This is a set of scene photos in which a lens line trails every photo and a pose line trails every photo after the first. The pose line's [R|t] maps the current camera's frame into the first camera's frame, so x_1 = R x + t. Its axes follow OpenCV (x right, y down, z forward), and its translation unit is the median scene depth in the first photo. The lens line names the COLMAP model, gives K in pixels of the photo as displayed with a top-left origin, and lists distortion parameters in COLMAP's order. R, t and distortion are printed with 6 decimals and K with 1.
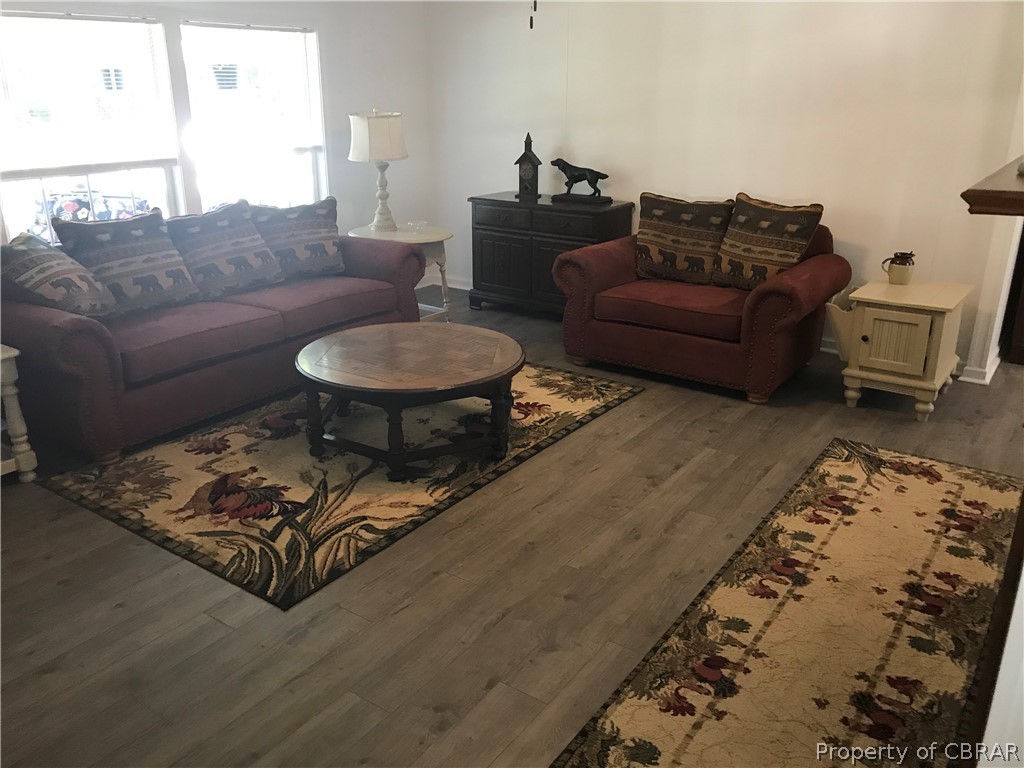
lens RADIAL K [[842.2, 0, 512.0], [0, 842.2, 384.0], [0, 0, 1]] dist [0.008561, -0.004569]
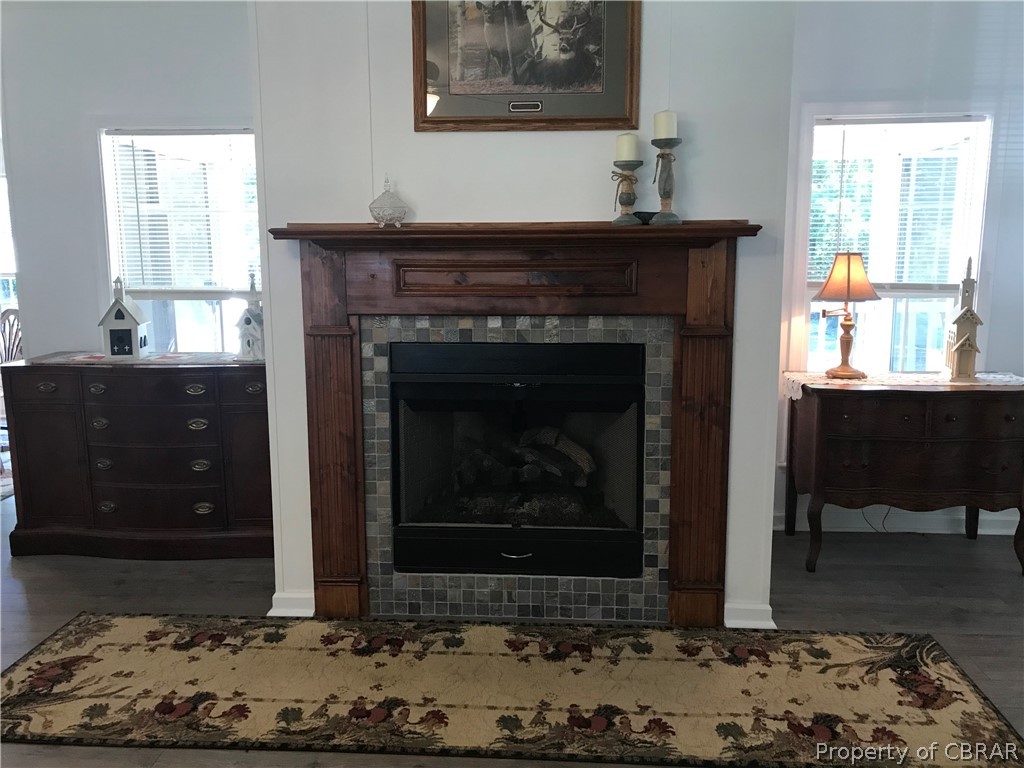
lens RADIAL K [[842.2, 0, 512.0], [0, 842.2, 384.0], [0, 0, 1]] dist [0.008561, -0.004569]
pose [[-0.525598, -0.137045, 0.839622, -0.380571], [0.294052, 0.896844, 0.330460, -0.292135], [-0.798299, 0.420581, -0.431081, 1.000645]]
